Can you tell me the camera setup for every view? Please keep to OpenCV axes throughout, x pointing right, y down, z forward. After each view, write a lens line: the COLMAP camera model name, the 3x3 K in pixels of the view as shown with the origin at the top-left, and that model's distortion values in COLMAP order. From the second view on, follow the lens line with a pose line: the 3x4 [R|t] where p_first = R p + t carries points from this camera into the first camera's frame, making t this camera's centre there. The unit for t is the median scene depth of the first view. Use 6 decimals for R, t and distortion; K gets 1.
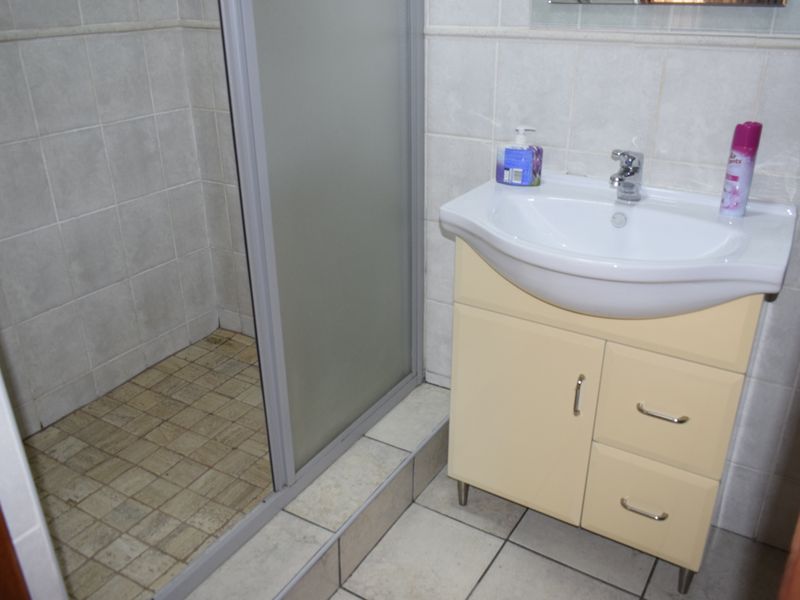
lens RADIAL K [[690.5, 0, 400.2], [0, 690.5, 300.2], [0, 0, 1]] dist [-0.019227, -0.002108]
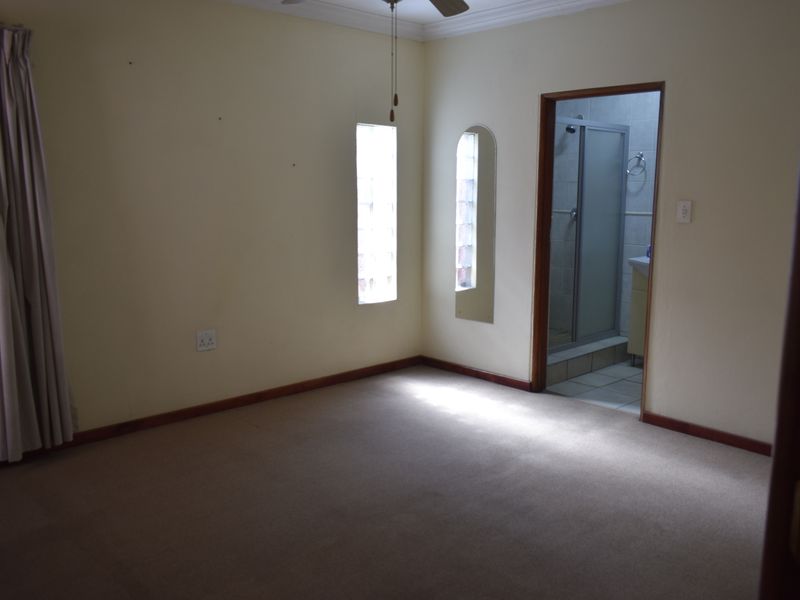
lens RADIAL K [[690.5, 0, 400.1], [0, 690.5, 300.5], [0, 0, 1]] dist [-0.019227, -0.002108]
pose [[0.962944, 0.050921, -0.264849, -0.101162], [-0.113904, 0.966922, -0.228228, 0.835443], [0.244467, 0.249938, 0.936892, -2.113858]]
